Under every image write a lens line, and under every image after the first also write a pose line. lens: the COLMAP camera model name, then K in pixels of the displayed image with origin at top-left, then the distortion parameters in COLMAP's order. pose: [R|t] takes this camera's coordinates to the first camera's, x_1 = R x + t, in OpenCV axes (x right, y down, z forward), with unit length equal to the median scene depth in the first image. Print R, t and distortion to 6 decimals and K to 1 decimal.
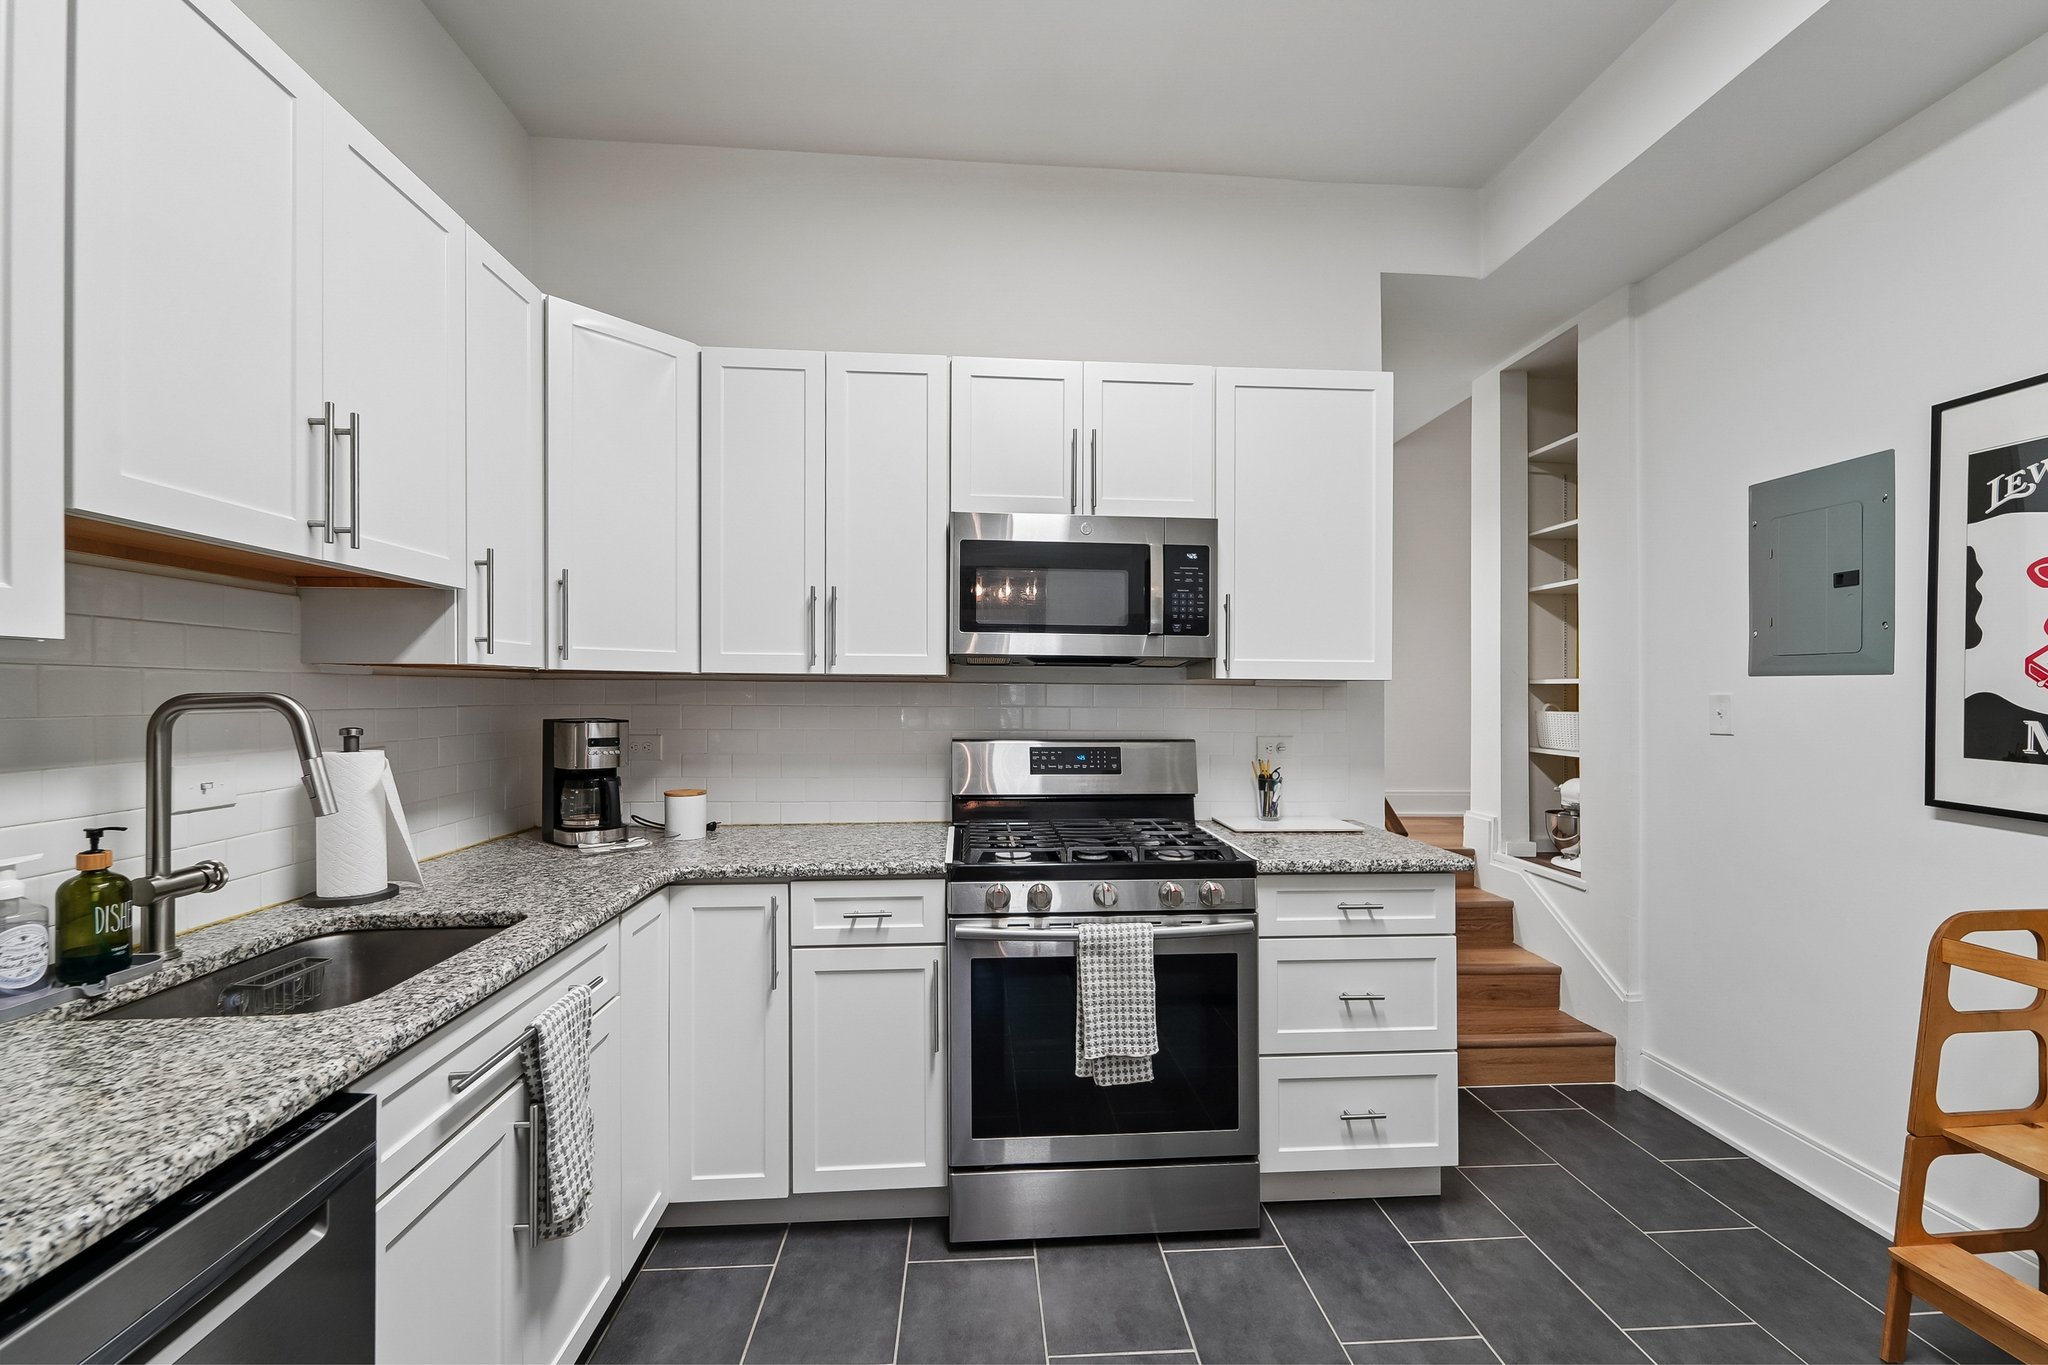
lens RADIAL K [[845.6, 0, 1038.1], [0, 845.6, 684.7], [0, 0, 1]] dist [0.003865, 0.000086]
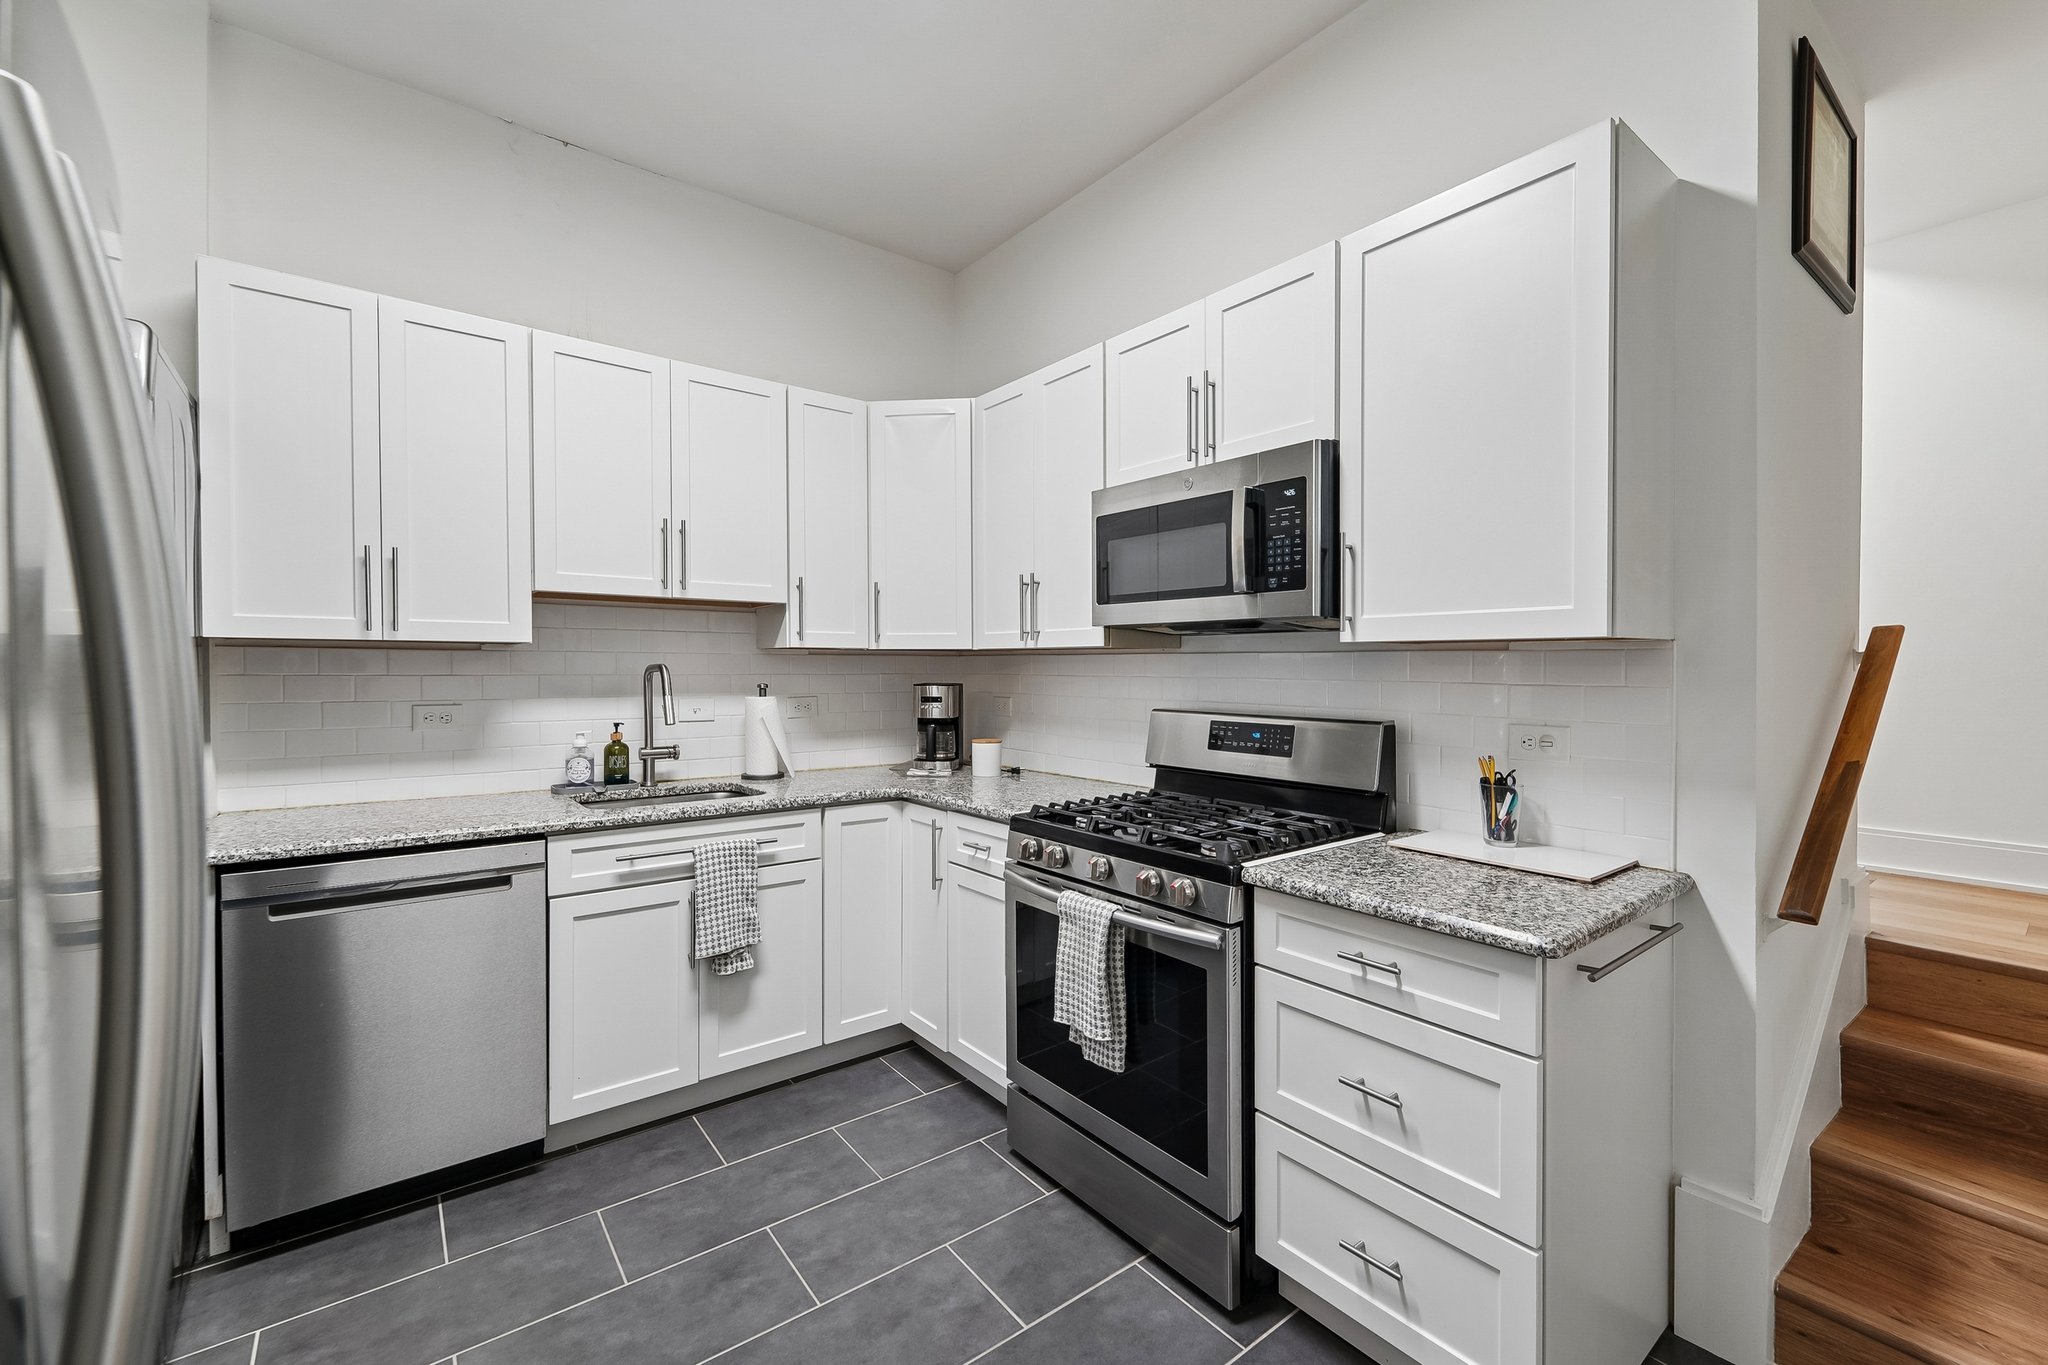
lens RADIAL K [[845.6, 0, 1039.2], [0, 845.6, 680.0], [0, 0, 1]] dist [0.003865, 0.000086]
pose [[0.552086, 0.008648, -0.833742, 0.770396], [0.008535, 0.999835, 0.016022, 0.013609], [0.833744, -0.015962, 0.551921, 0.367959]]
